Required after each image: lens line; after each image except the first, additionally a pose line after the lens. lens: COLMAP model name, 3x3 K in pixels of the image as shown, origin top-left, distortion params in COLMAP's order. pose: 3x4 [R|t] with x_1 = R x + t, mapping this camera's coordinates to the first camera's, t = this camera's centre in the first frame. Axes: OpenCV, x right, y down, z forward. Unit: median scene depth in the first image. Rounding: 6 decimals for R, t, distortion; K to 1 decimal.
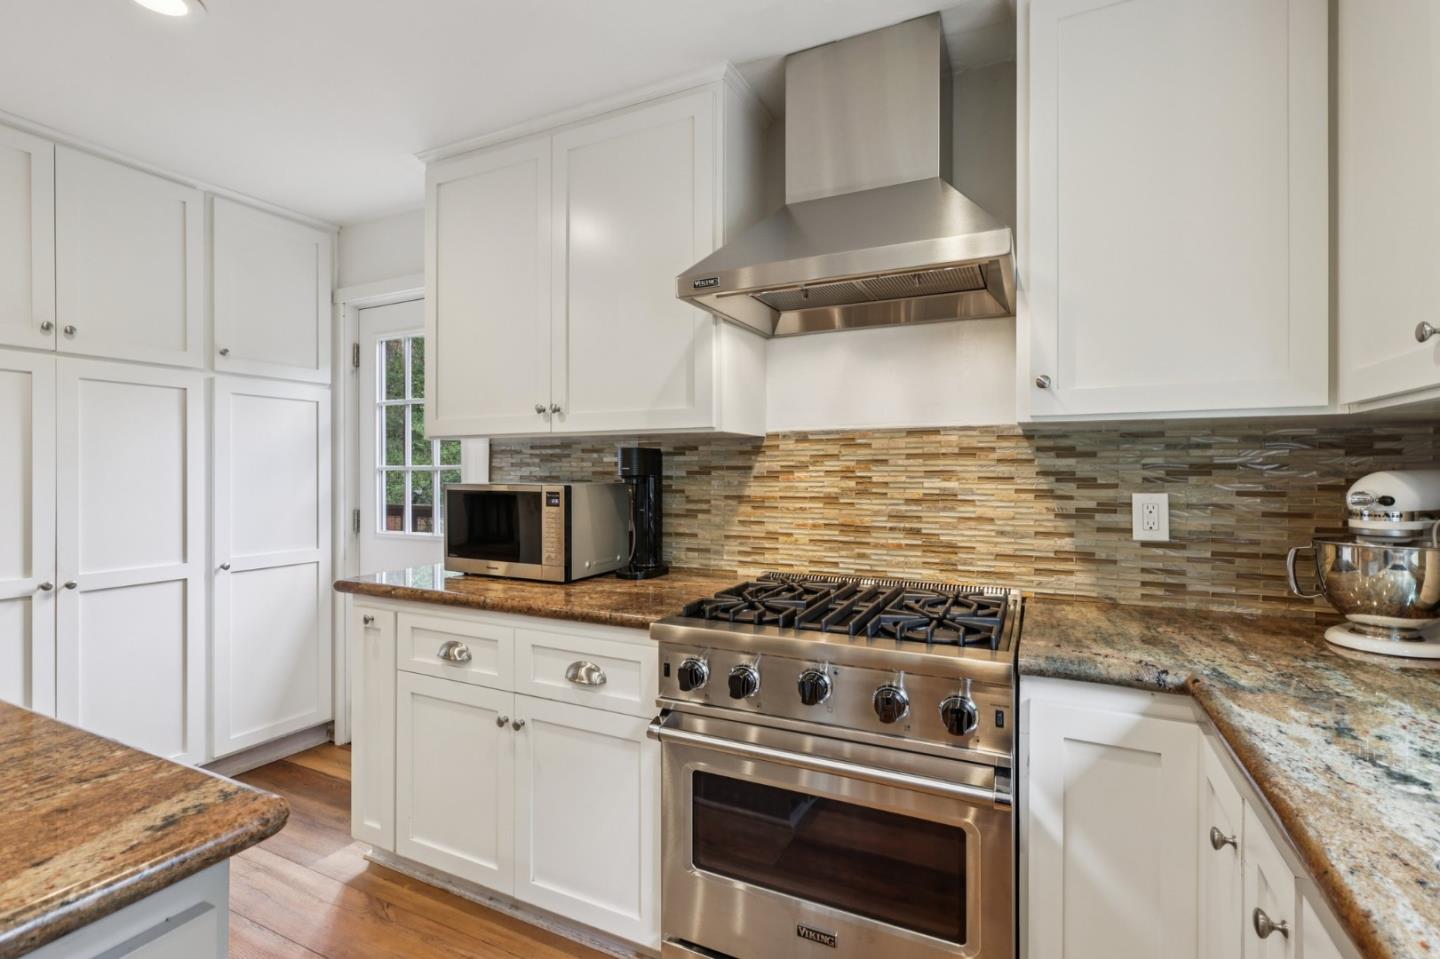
lens RADIAL K [[669.1, 0, 720.6], [0, 669.1, 479.0], [0, 0, 1]] dist [0.002527, -0.000325]
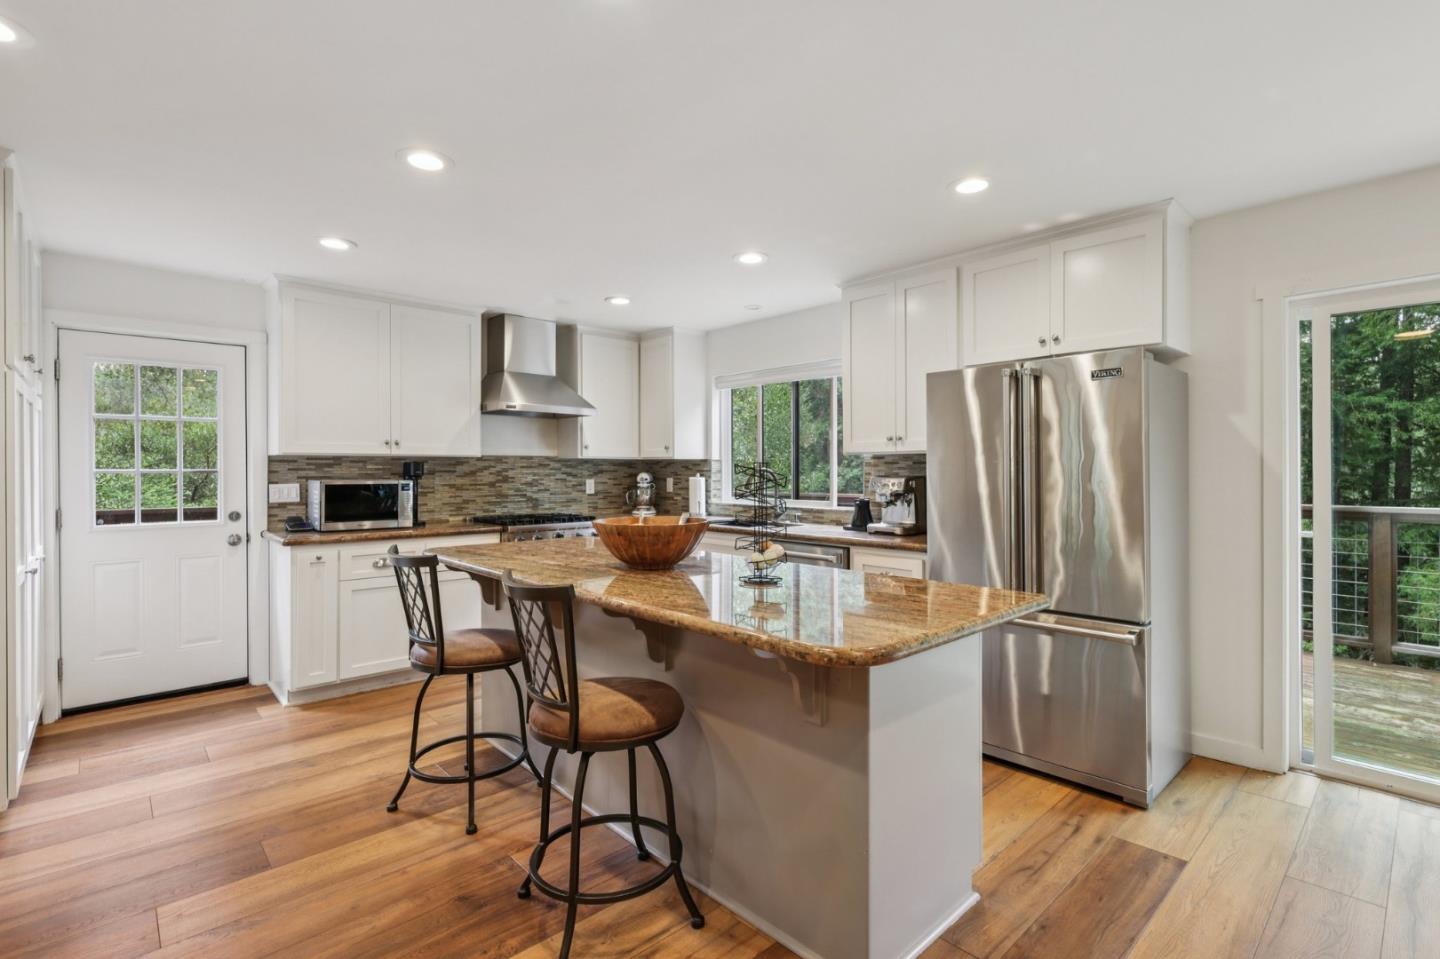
lens RADIAL K [[669.1, 0, 721.0], [0, 669.1, 472.9], [0, 0, 1]] dist [0.002527, -0.000325]
pose [[0.367551, -0.006760, 0.929979, -1.846808], [0.008410, 0.999957, 0.003944, -0.014386], [-0.929965, 0.006371, 0.367592, -0.679620]]
